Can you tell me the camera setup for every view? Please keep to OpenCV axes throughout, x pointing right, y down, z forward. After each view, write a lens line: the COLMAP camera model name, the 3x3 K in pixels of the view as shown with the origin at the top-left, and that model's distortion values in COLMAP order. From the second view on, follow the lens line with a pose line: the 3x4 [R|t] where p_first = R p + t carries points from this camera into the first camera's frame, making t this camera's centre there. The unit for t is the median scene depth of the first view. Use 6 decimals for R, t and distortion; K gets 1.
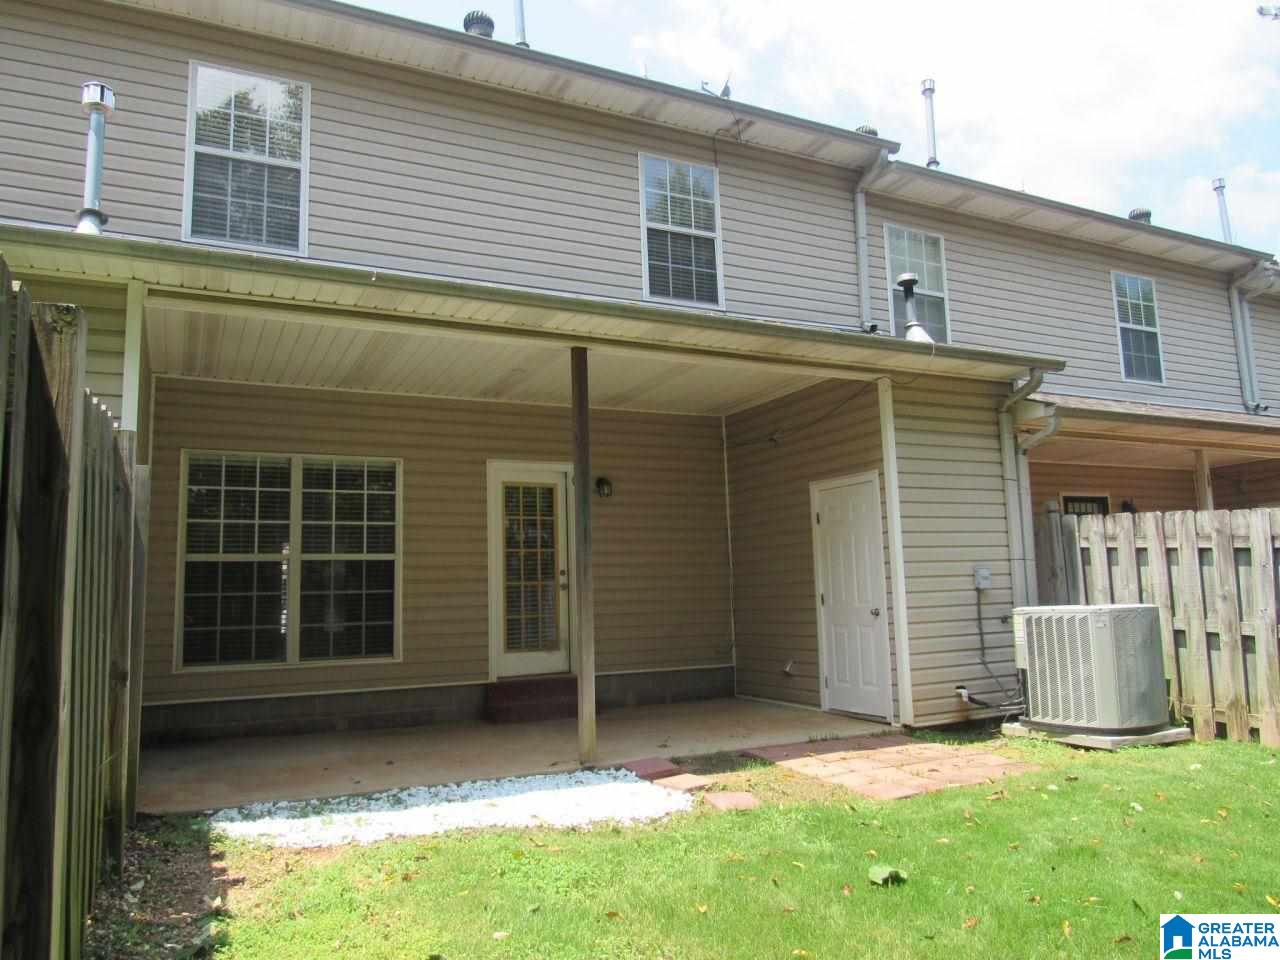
lens RADIAL K [[917.8, 0, 640.1], [0, 917.8, 478.1], [0, 0, 1]] dist [-0.027229, 0.023024]
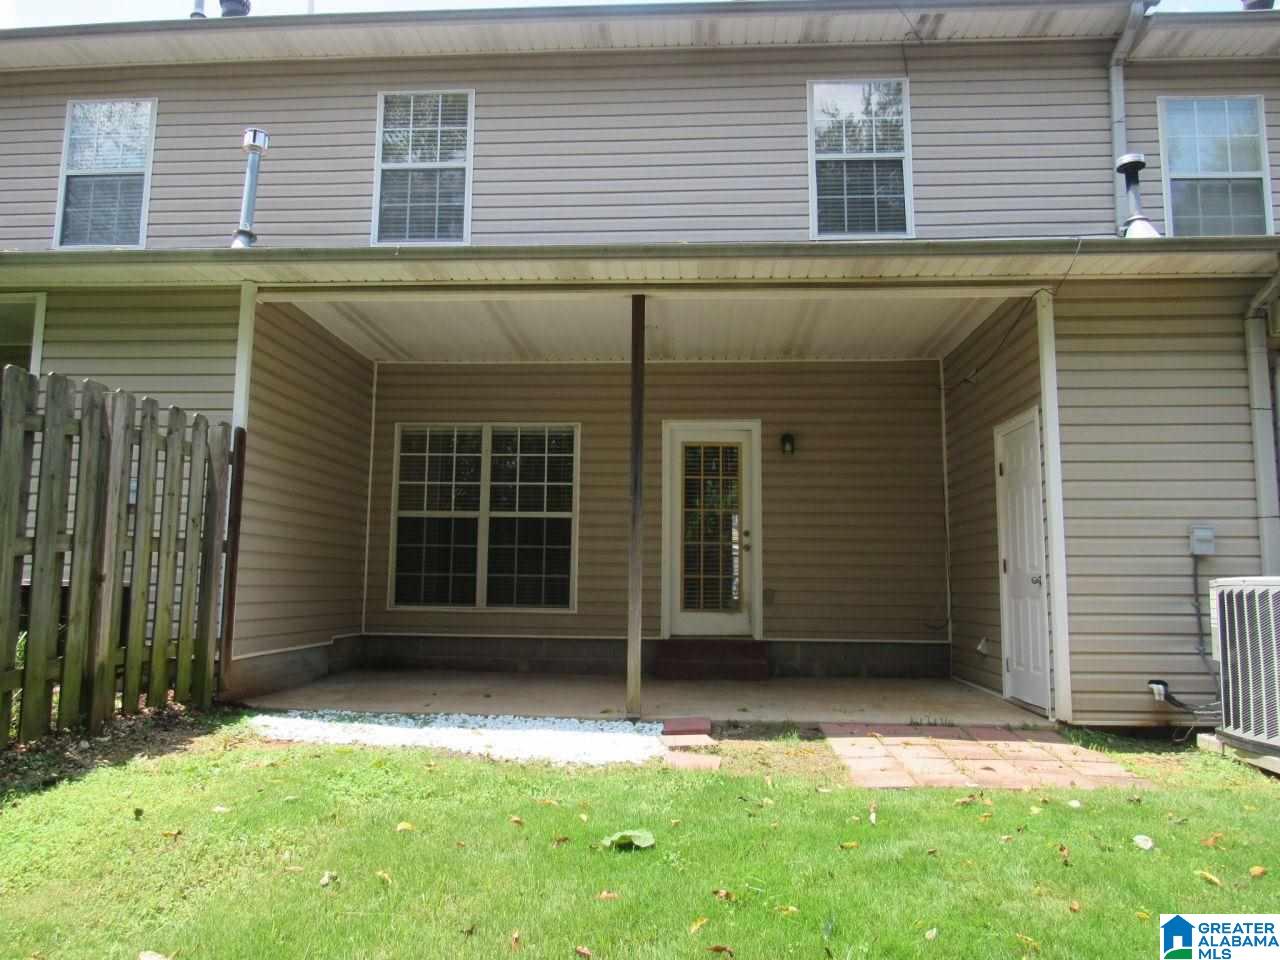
lens RADIAL K [[917.8, 0, 633.1], [0, 917.8, 478.2], [0, 0, 1]] dist [-0.027229, 0.023024]
pose [[0.864270, -0.020426, -0.502613, 0.358843], [0.029423, 0.999517, 0.009976, 0.037461], [0.502166, -0.023410, 0.864454, 0.122045]]
